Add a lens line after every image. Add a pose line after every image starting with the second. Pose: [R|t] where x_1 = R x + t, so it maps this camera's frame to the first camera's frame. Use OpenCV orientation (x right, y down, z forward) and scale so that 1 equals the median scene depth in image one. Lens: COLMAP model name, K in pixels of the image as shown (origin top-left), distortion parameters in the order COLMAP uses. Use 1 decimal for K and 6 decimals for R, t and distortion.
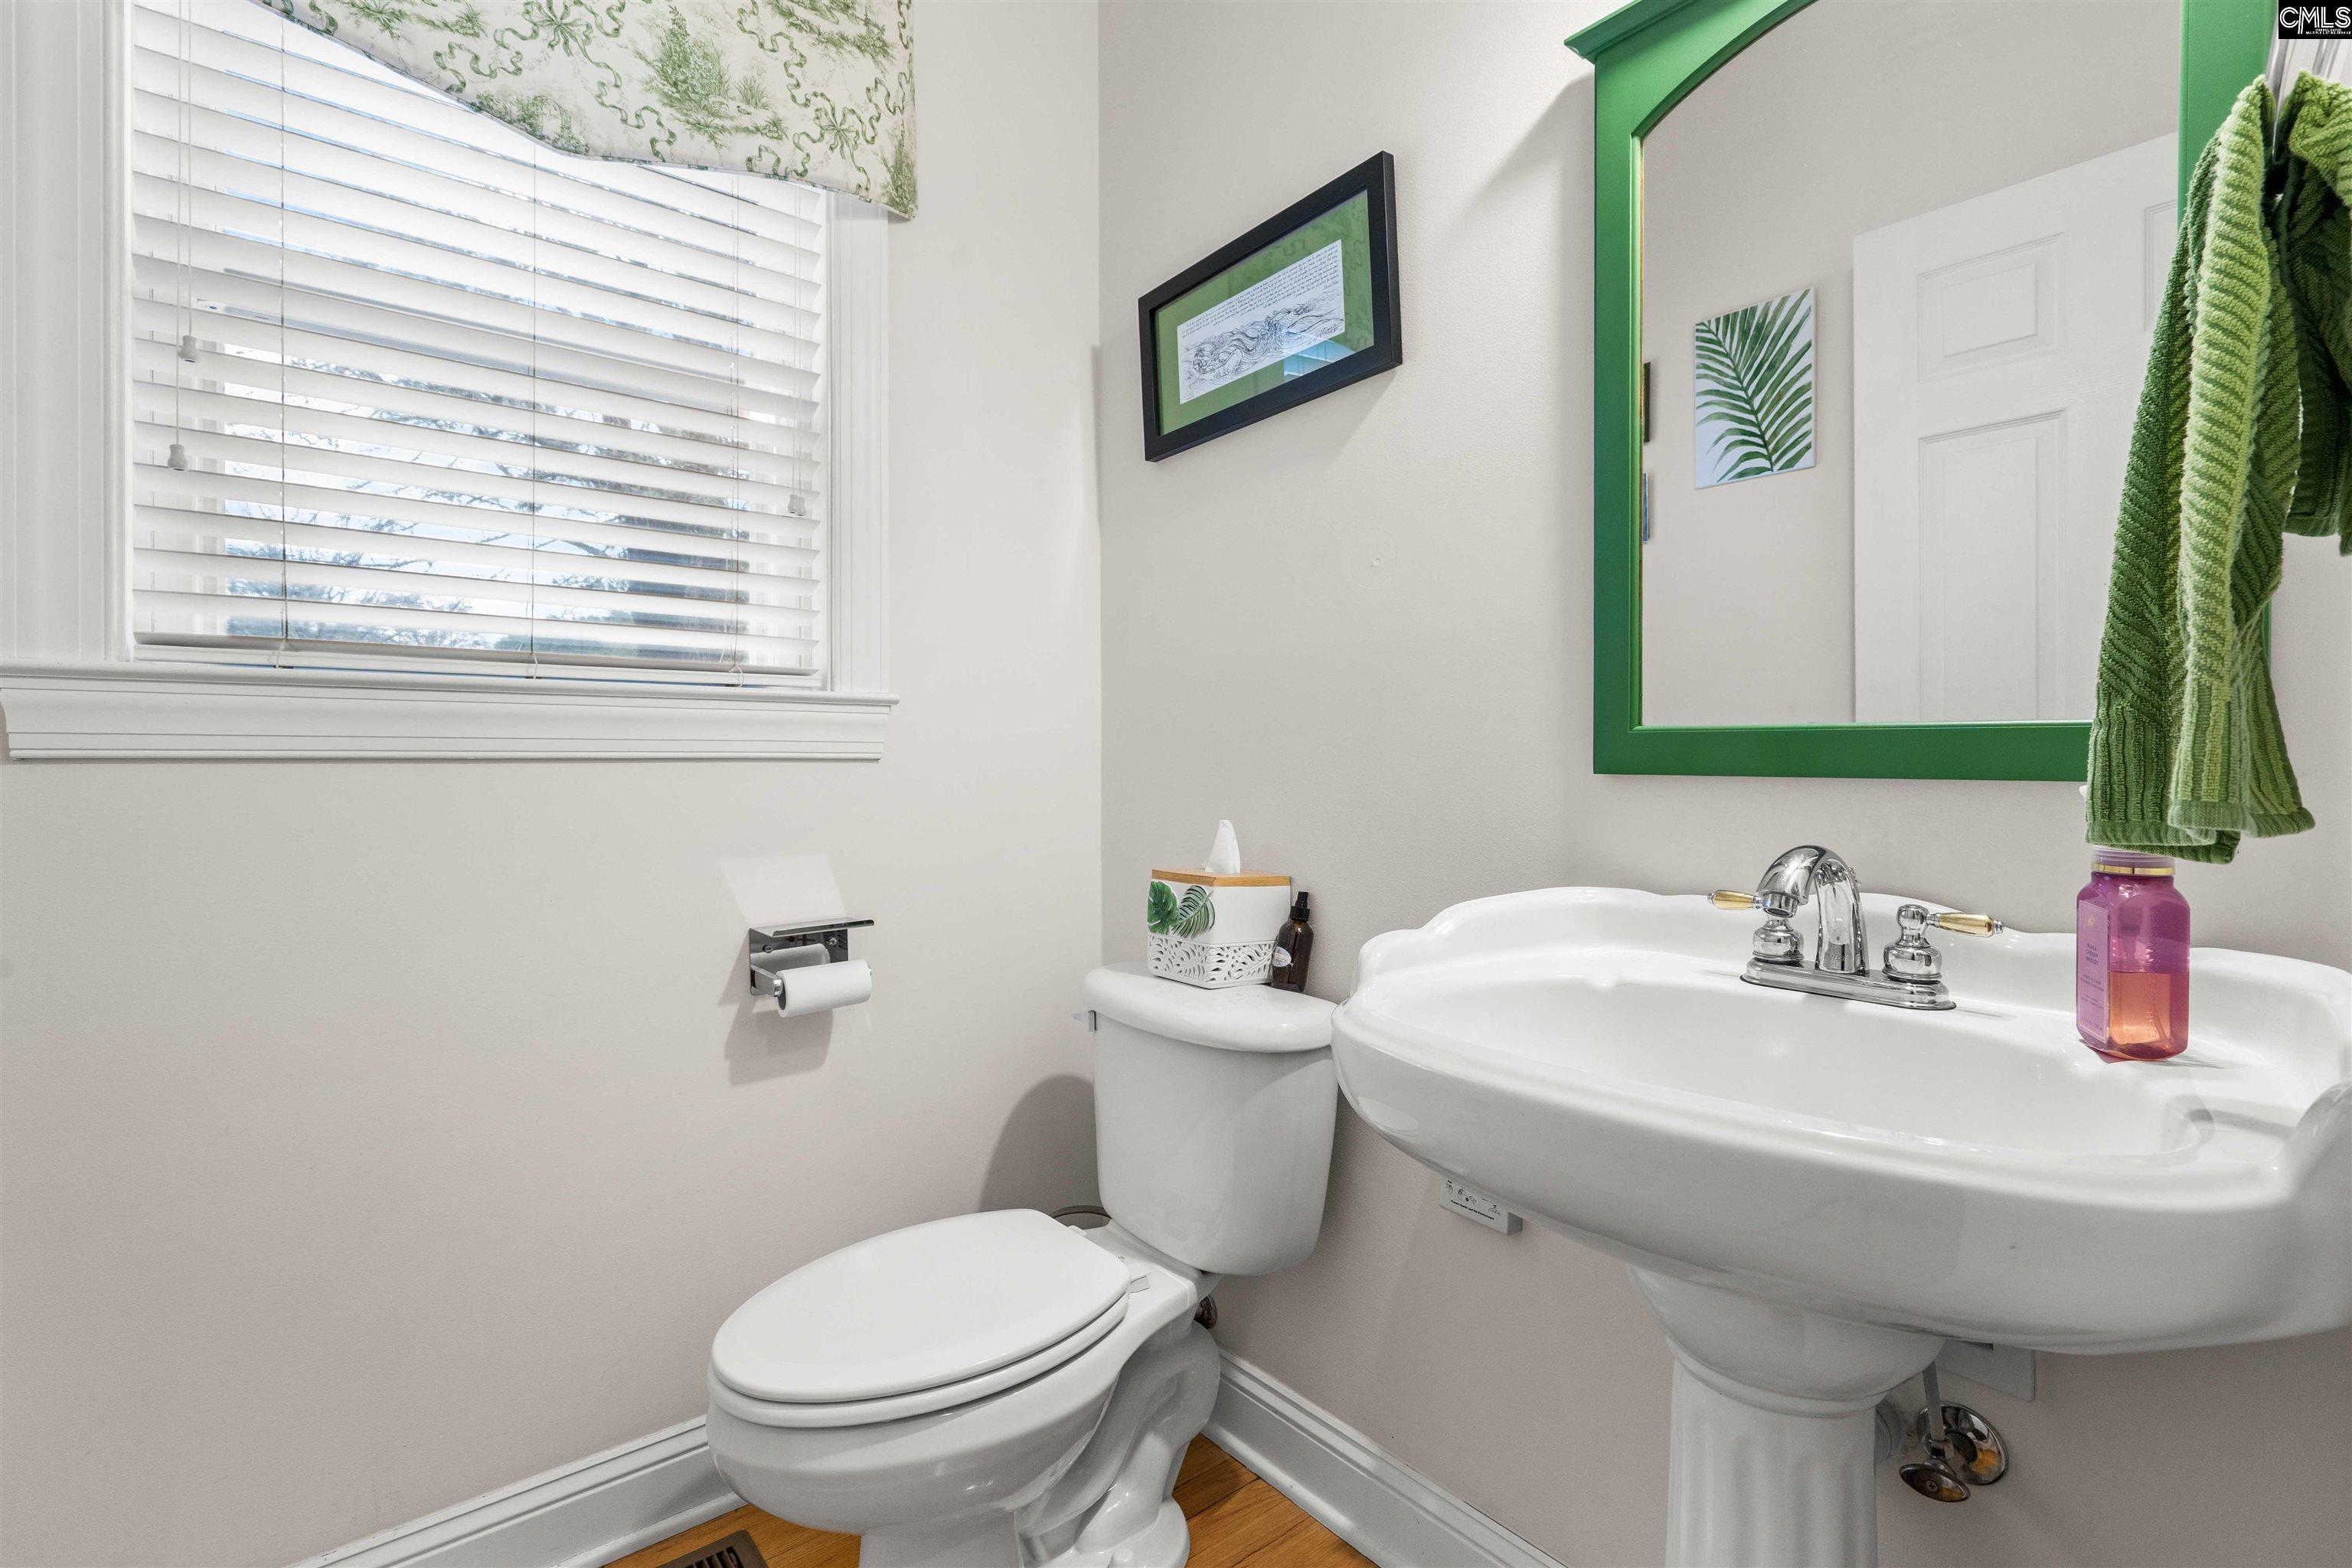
lens RADIAL K [[1057.9, 0, 1172.7], [0, 1057.9, 756.2], [0, 0, 1]] dist [0.002469, -0.000036]
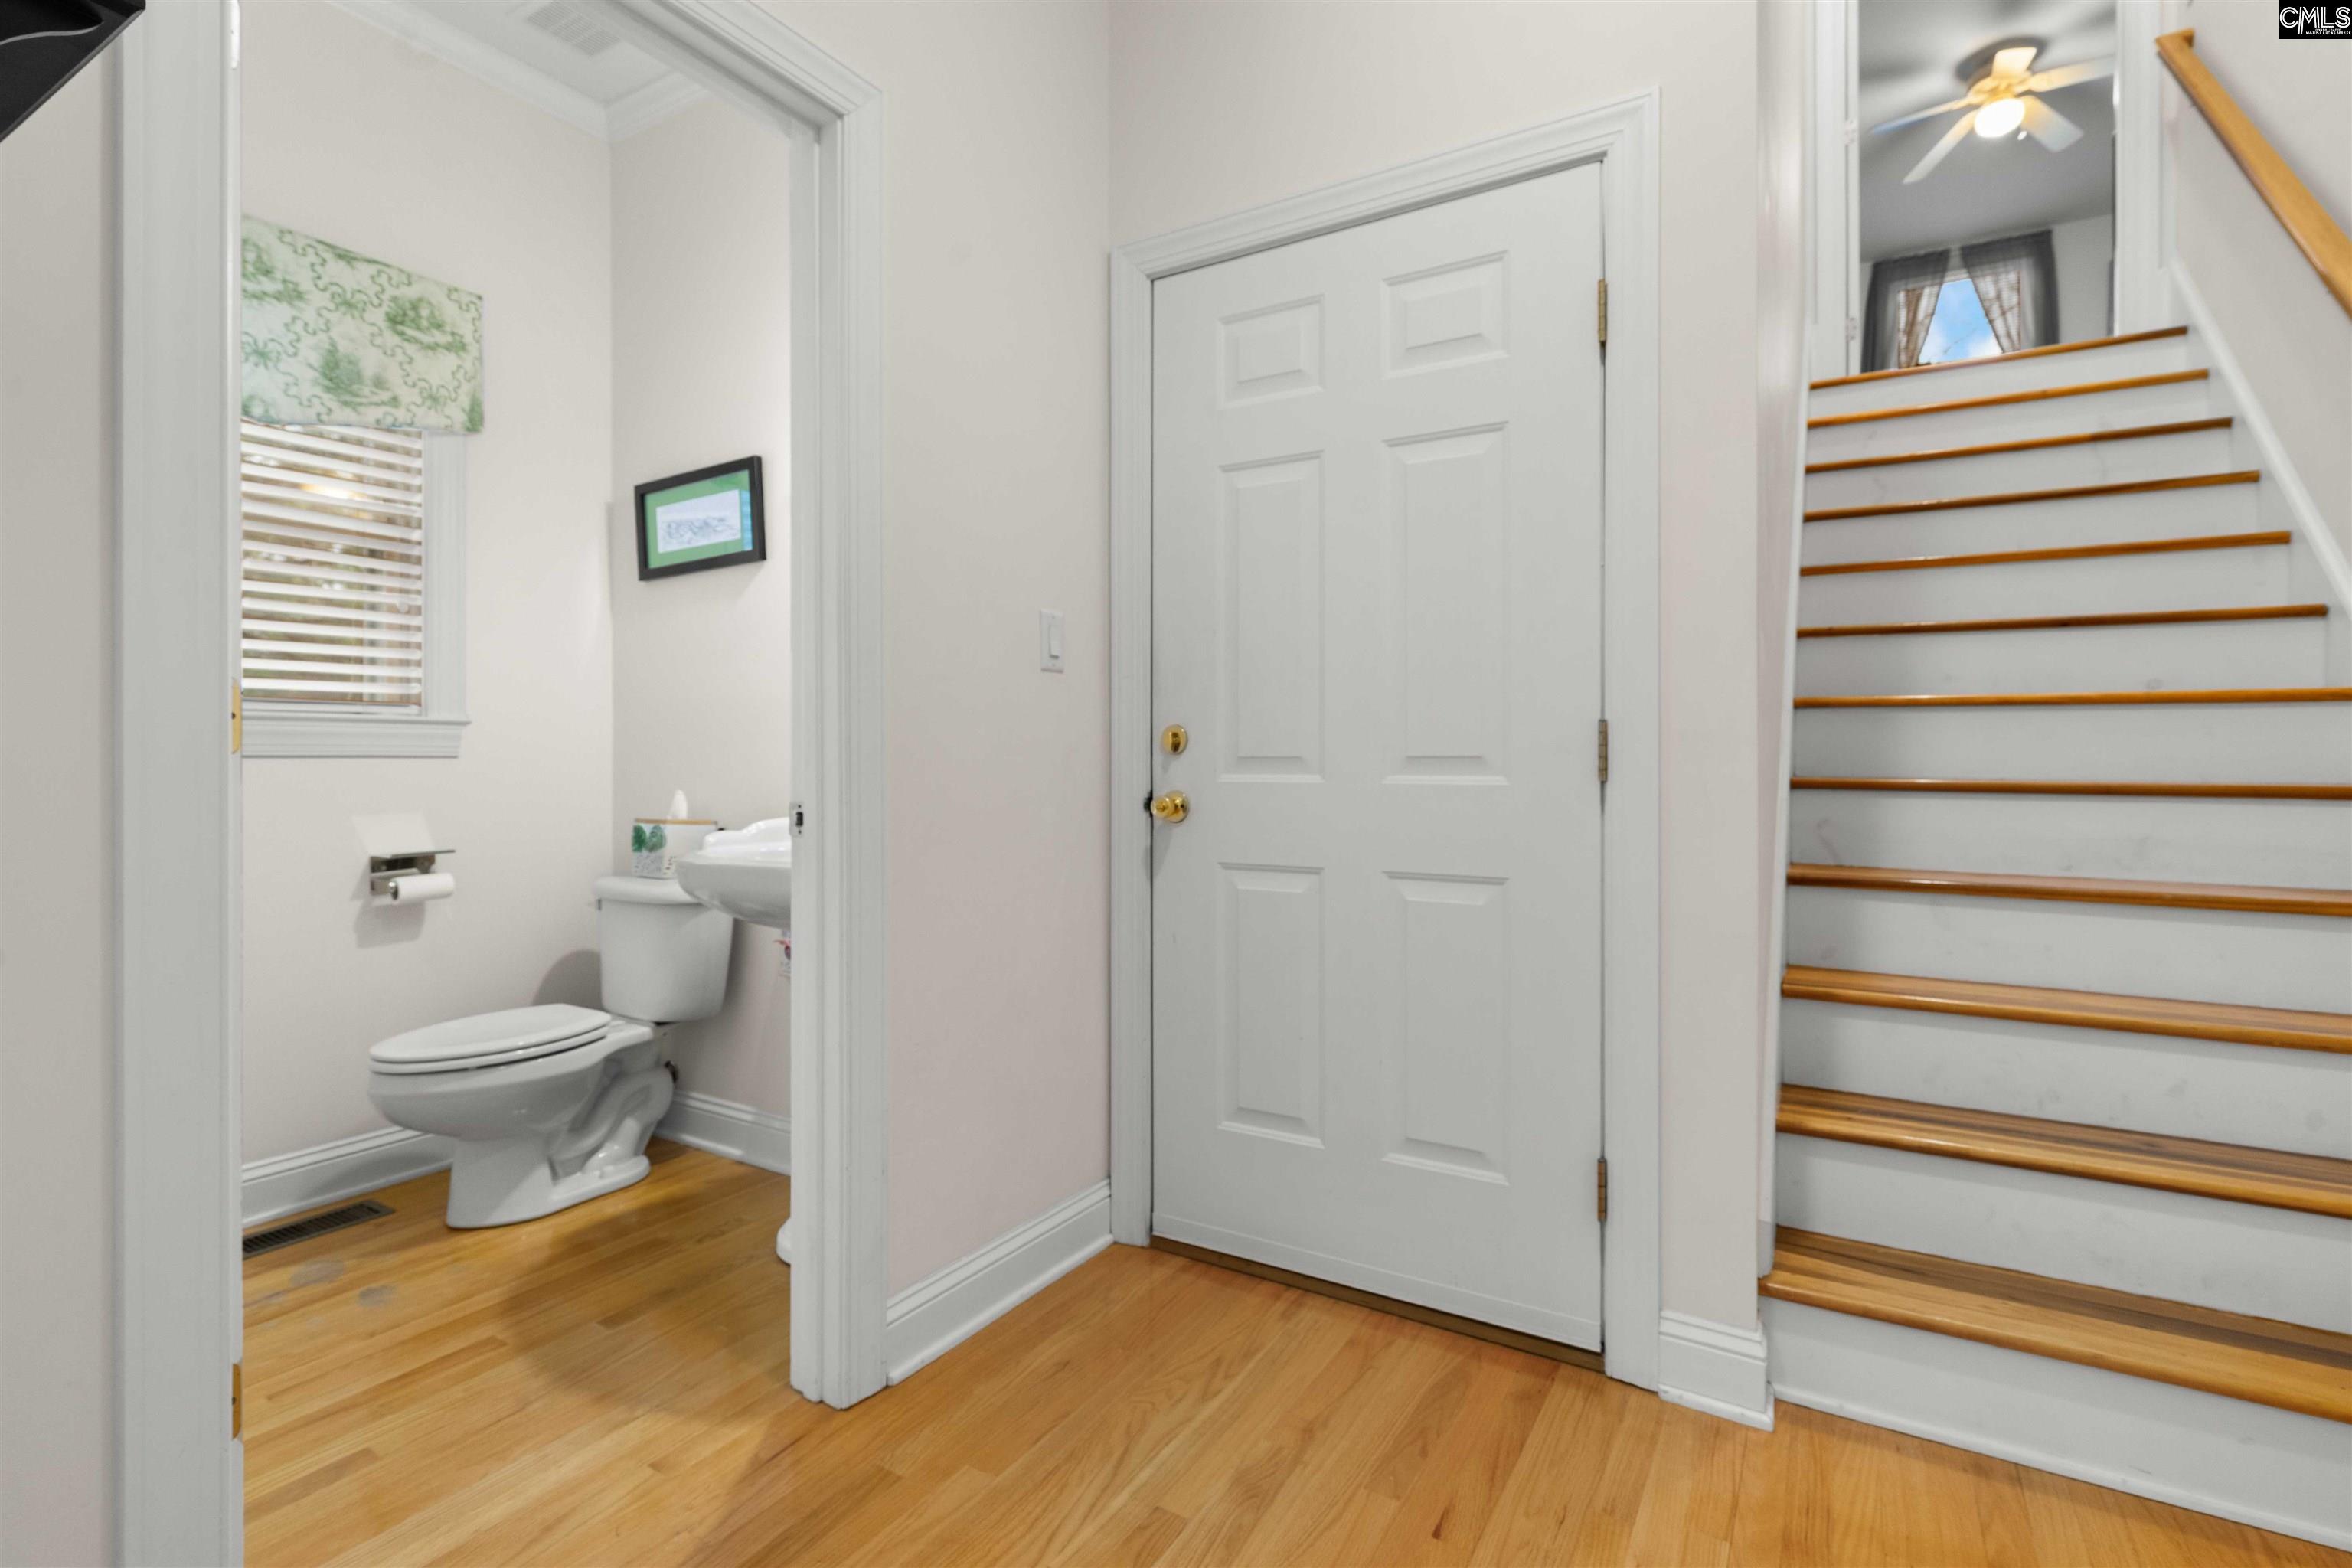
lens RADIAL K [[1088.3, 0, 1177.7], [0, 1088.3, 758.2], [0, 0, 1]] dist [-0.001169, 0.000298]
pose [[0.939382, 0.002616, 0.342863, 0.224706], [-0.003693, 0.999990, 0.002487, -0.003626], [-0.342853, -0.003602, 0.939382, -1.113775]]
